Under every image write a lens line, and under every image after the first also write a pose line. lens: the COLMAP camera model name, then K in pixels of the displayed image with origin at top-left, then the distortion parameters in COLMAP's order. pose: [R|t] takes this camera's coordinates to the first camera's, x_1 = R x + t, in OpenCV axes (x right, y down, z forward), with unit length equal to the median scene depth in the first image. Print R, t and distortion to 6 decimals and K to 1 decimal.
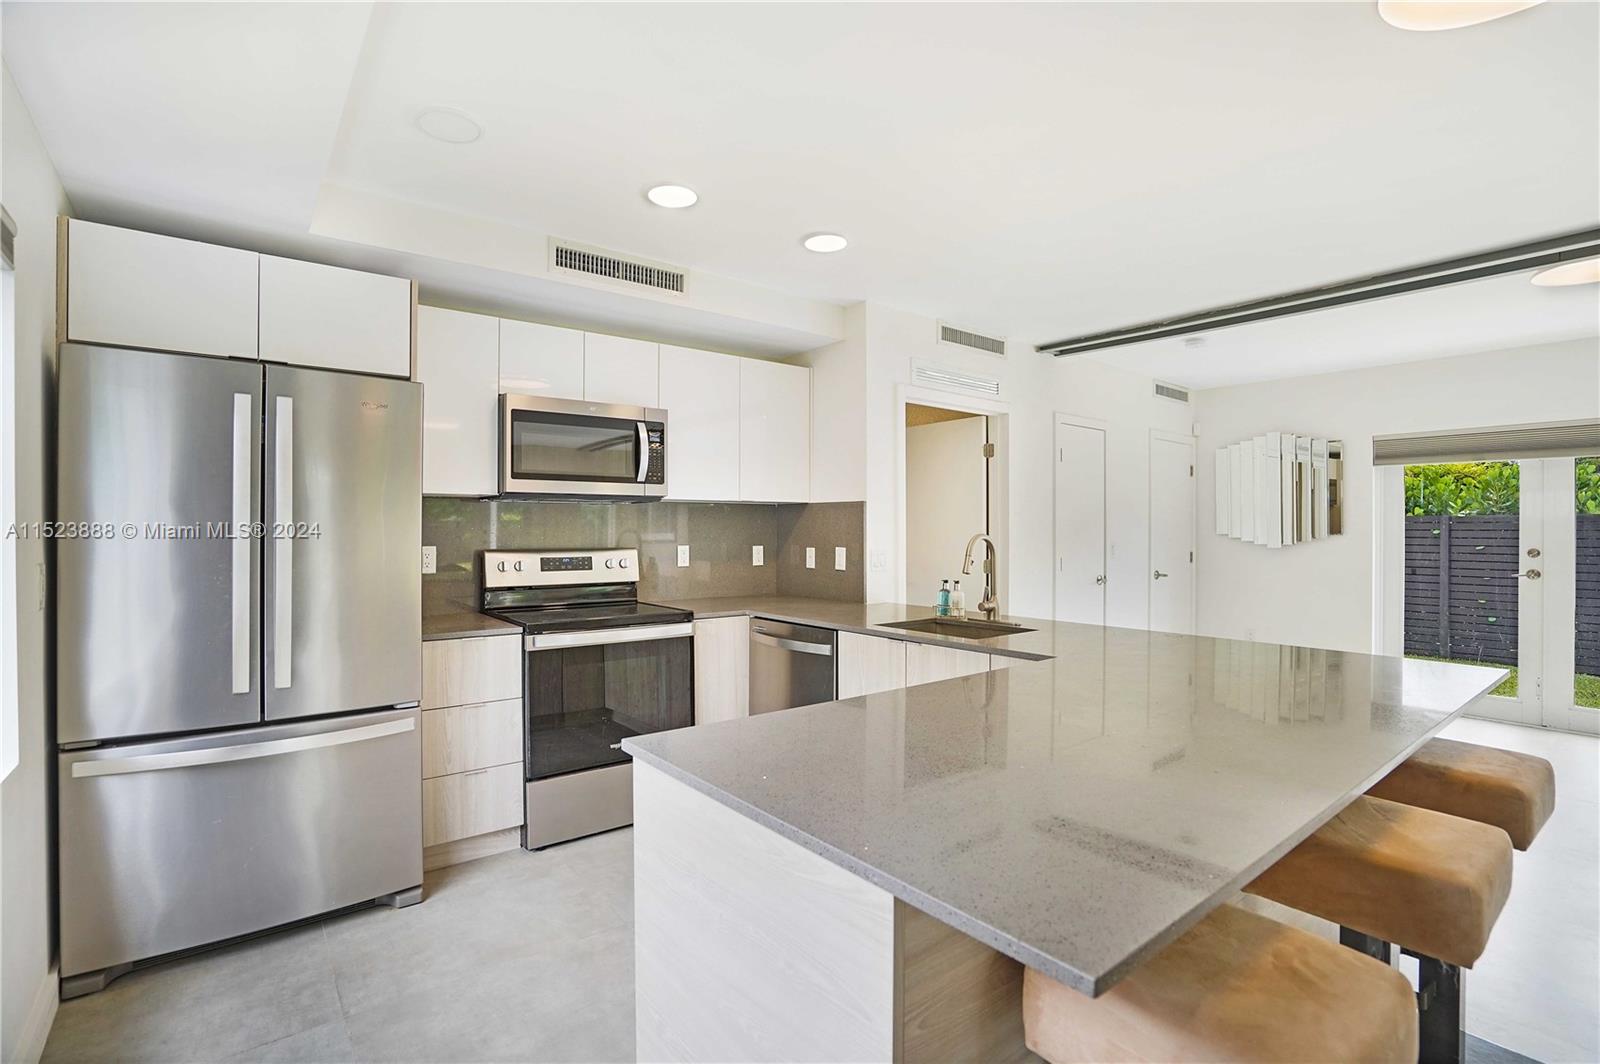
lens RADIAL K [[762.3, 0, 803.7], [0, 762.3, 526.8], [0, 0, 1]] dist [-0.024059, 0.007098]
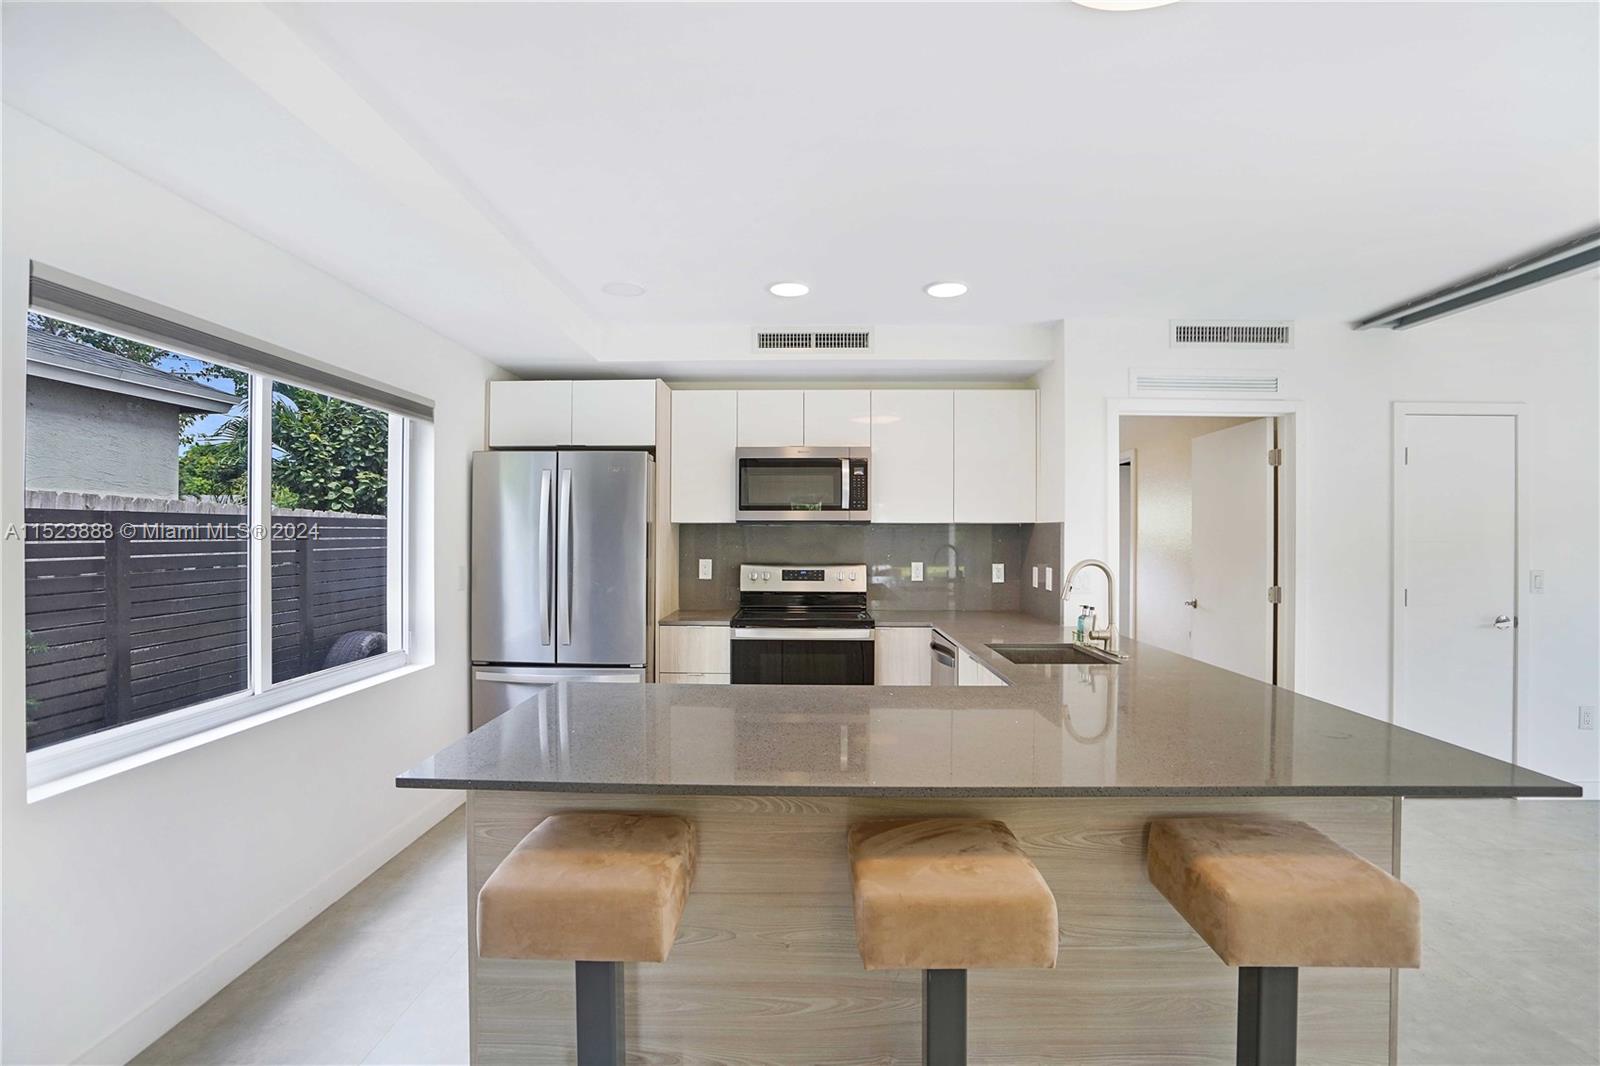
lens RADIAL K [[762.3, 0, 807.0], [0, 762.3, 528.8], [0, 0, 1]] dist [-0.024059, 0.007098]
pose [[0.774343, -0.004394, -0.632751, 0.477656], [-0.001164, 0.999964, -0.008368, -0.017109], [0.632765, 0.007216, 0.774310, 0.029436]]
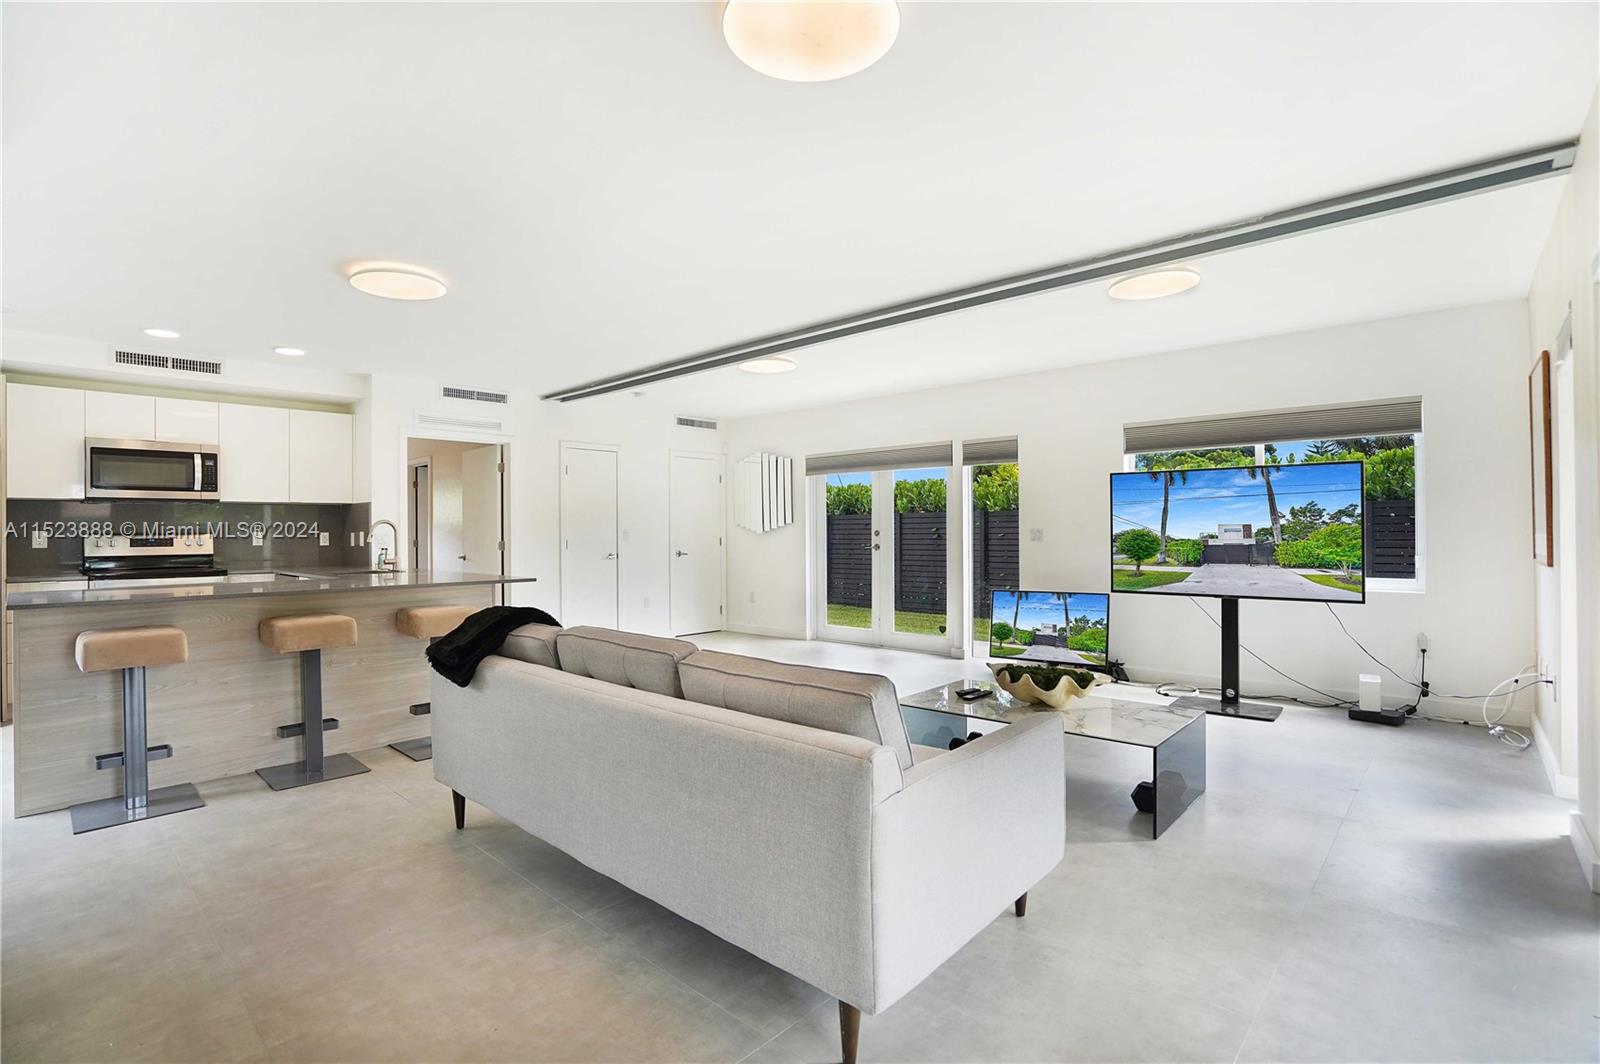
lens RADIAL K [[762.3, 0, 780.4], [0, 762.3, 527.1], [0, 0, 1]] dist [-0.024059, 0.007098]
pose [[0.993554, -0.009860, 0.112930, 0.791528], [0.010361, 0.999939, -0.003850, 0.035420], [-0.112885, 0.004995, 0.993595, -0.685738]]
